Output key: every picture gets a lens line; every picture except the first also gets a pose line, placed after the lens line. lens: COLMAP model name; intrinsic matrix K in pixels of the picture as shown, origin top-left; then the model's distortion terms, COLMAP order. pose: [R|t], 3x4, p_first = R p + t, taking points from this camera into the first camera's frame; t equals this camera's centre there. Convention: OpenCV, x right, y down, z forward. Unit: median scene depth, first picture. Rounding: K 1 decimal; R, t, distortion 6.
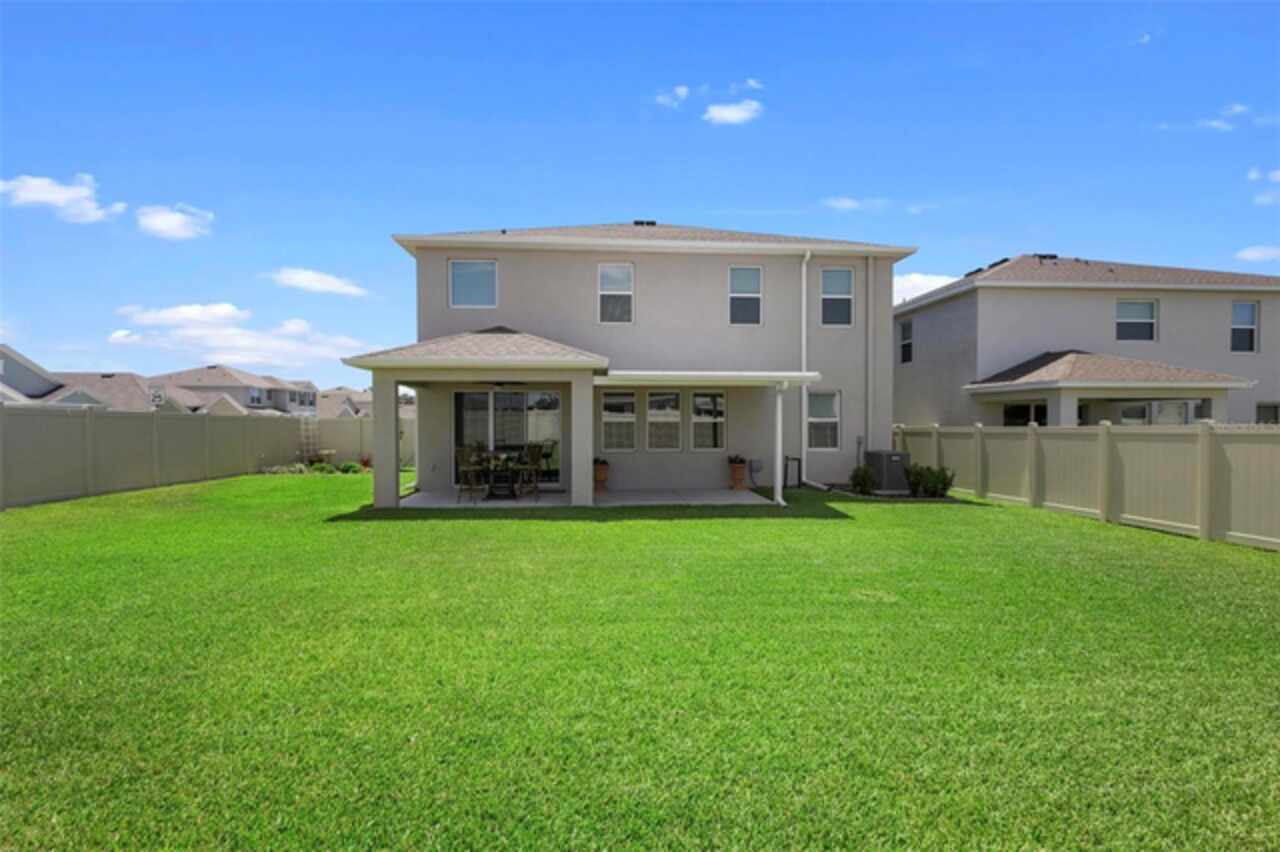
lens RADIAL K [[589.2, 0, 639.2], [0, 589.2, 415.3], [0, 0, 1]] dist [0.003229, -0.000345]
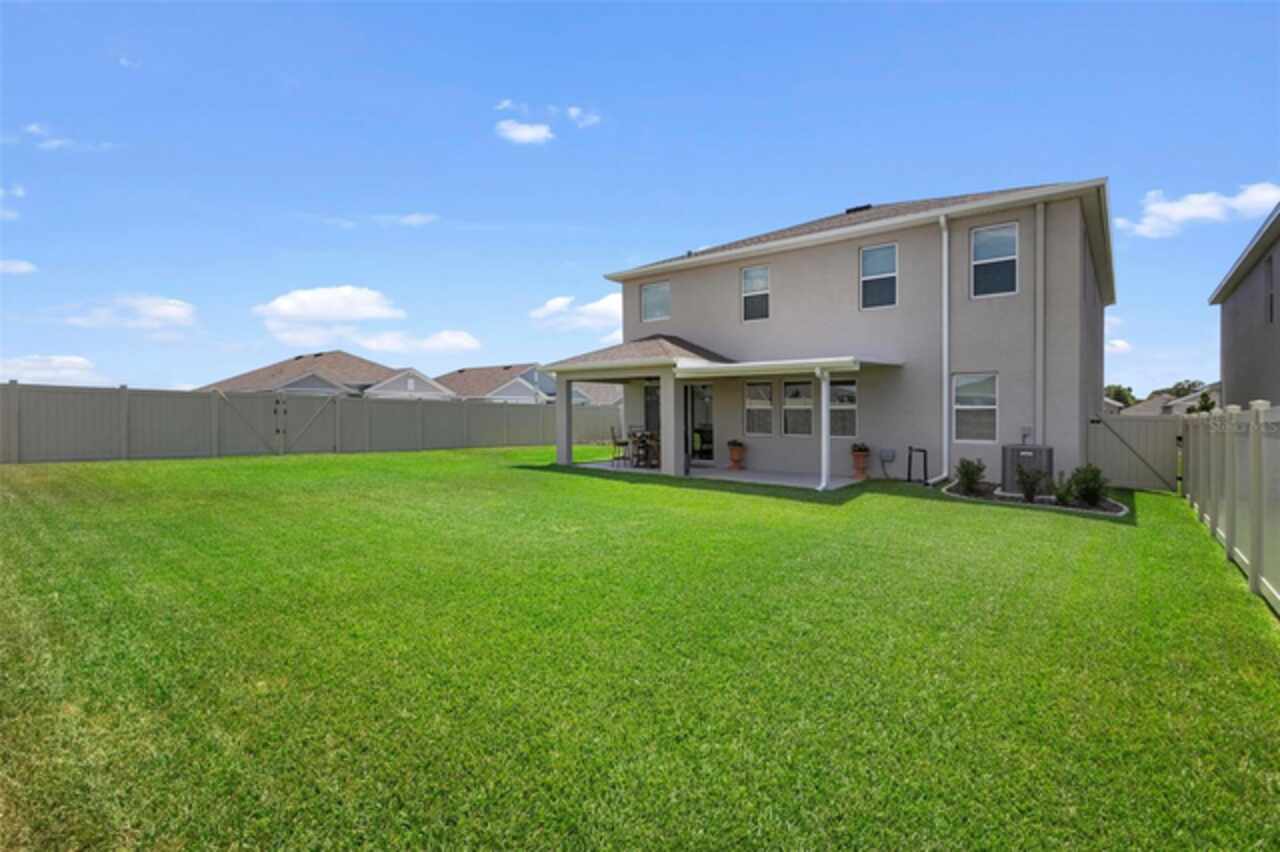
lens RADIAL K [[589.2, 0, 639.2], [0, 589.2, 415.3], [0, 0, 1]] dist [0.003229, -0.000345]
pose [[0.711516, 0.008349, -0.702620, 0.592157], [0.003763, 0.999870, 0.015692, 0.004644], [0.702660, -0.013810, 0.711392, 0.046167]]
